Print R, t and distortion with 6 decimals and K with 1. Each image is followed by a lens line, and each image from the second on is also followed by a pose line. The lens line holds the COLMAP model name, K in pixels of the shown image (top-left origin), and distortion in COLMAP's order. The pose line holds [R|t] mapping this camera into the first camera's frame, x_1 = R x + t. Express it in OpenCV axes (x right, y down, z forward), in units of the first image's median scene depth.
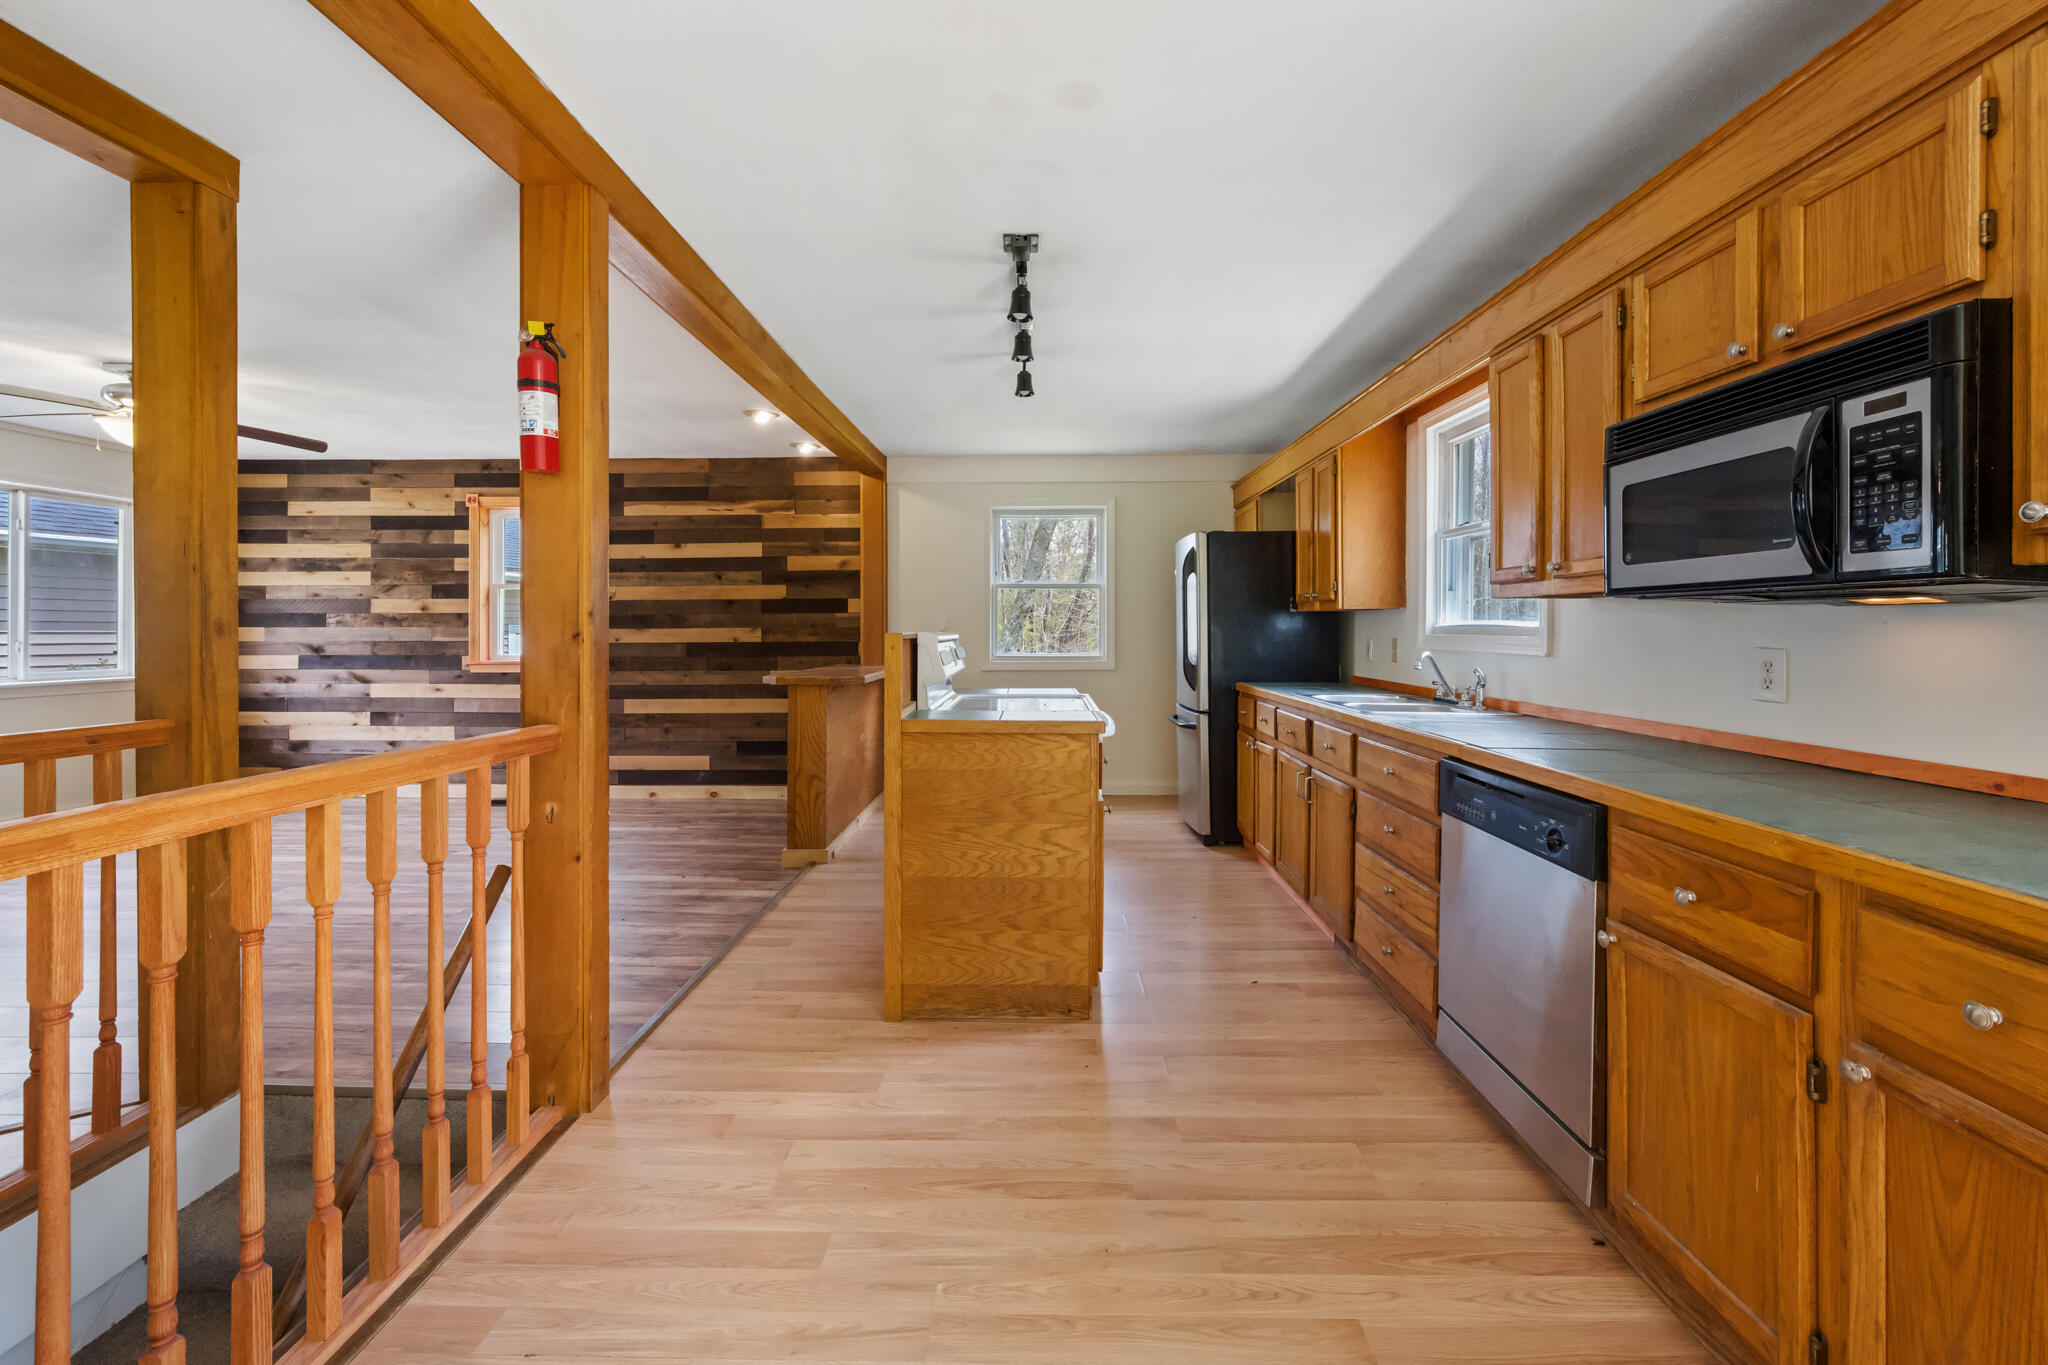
lens RADIAL K [[827.5, 0, 1023.4], [0, 827.5, 632.6], [0, 0, 1]] dist [-0.002399, -0.000348]
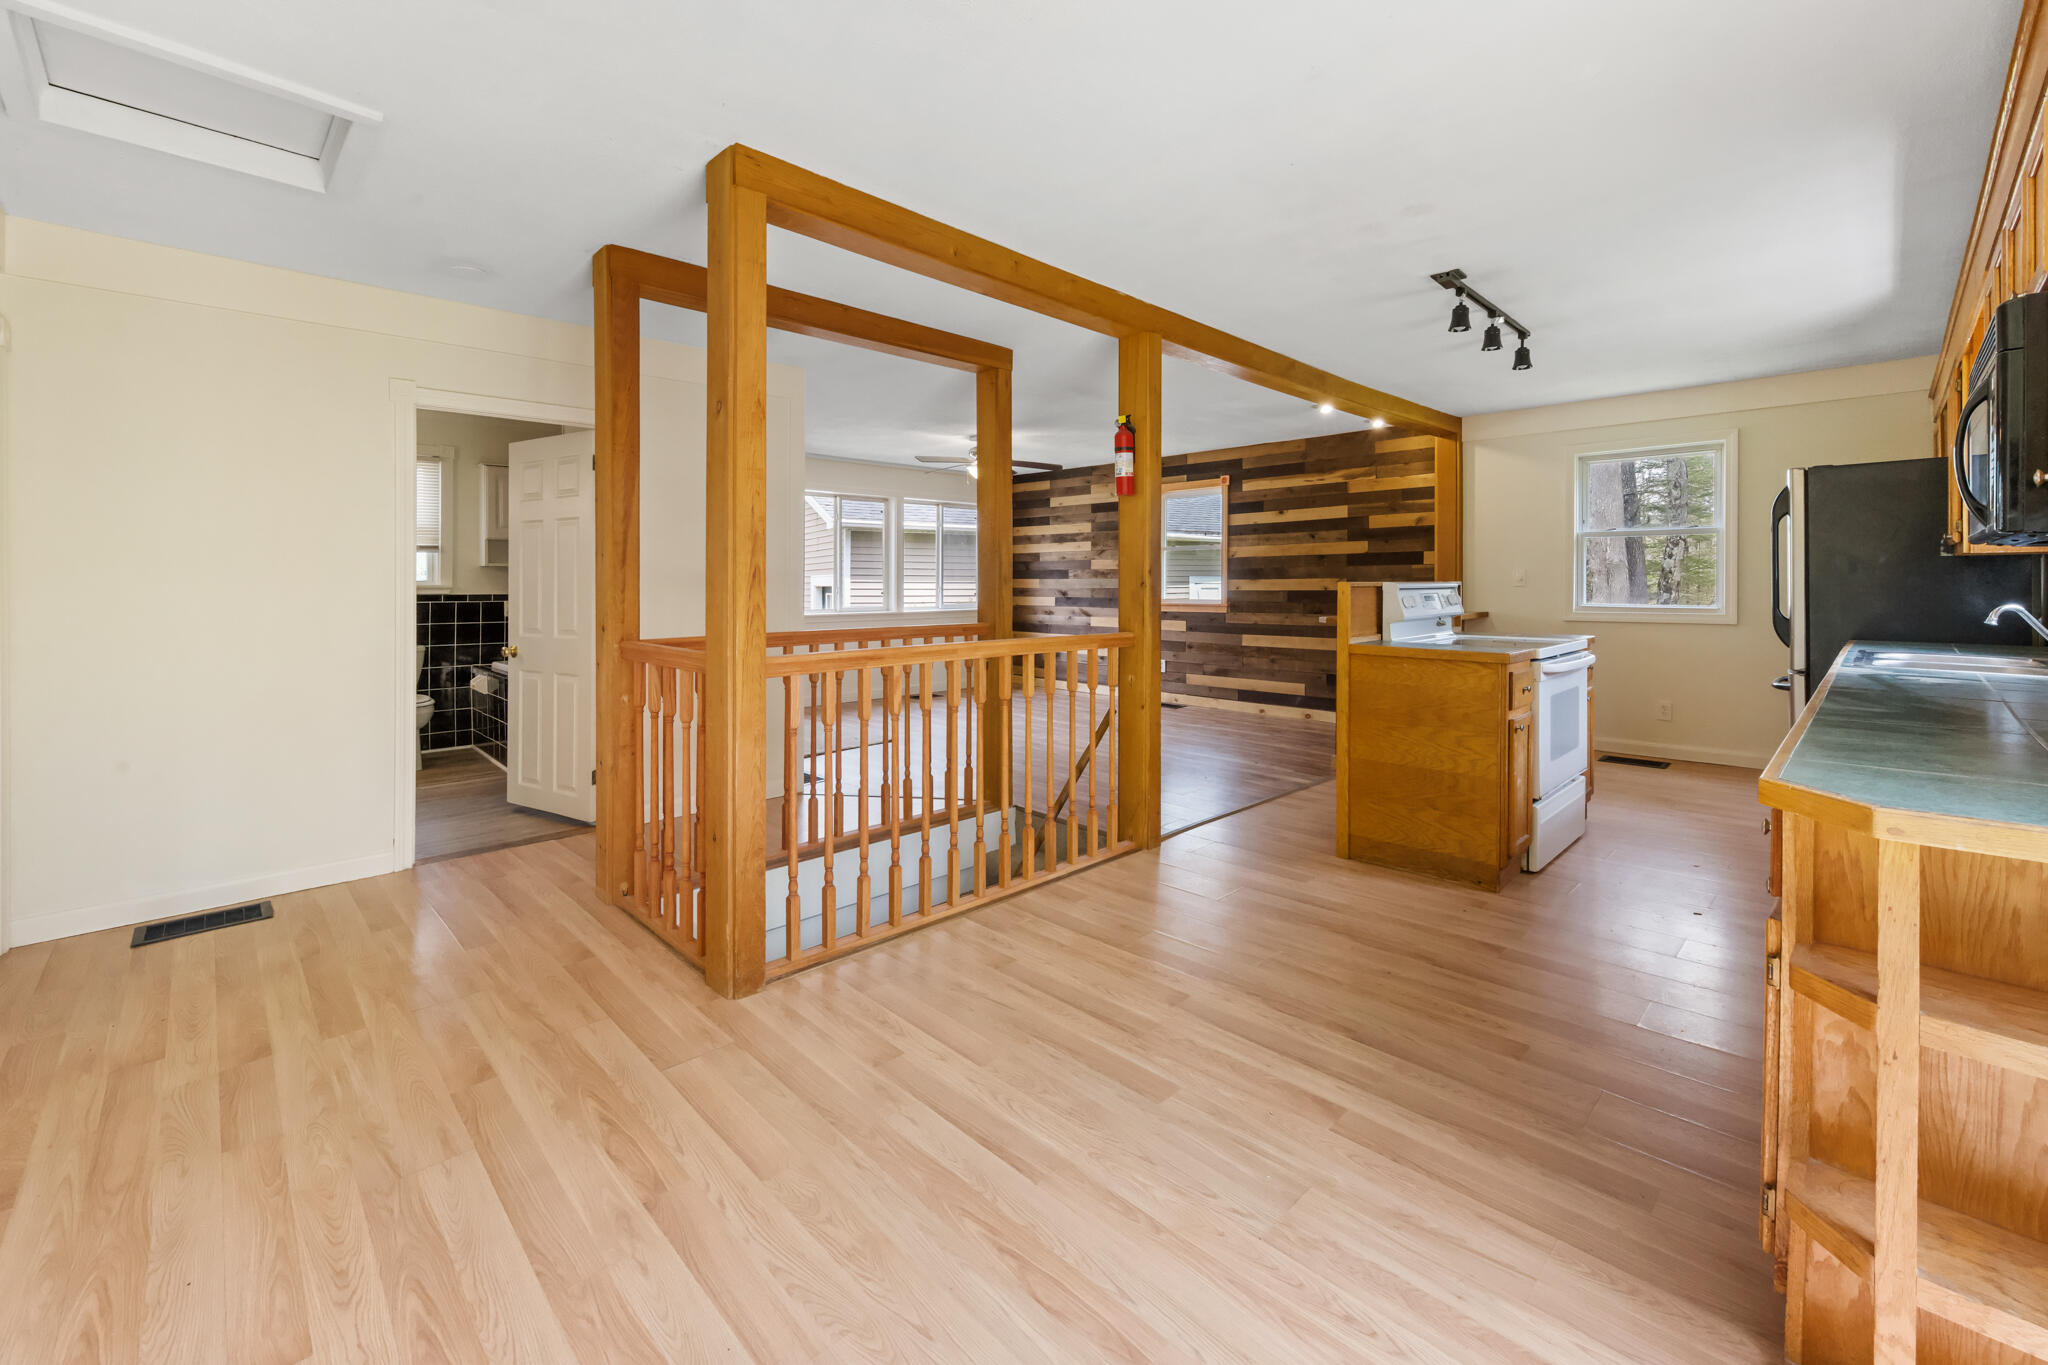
lens RADIAL K [[852.5, 0, 1029.9], [0, 852.5, 593.3], [0, 0, 1]] dist [-0.000225, 0.000096]
pose [[0.716156, 0.008654, -0.697887, 0.204078], [0.000166, 0.999921, 0.012570, 0.000128], [0.697941, -0.009119, 0.716098, -0.177156]]
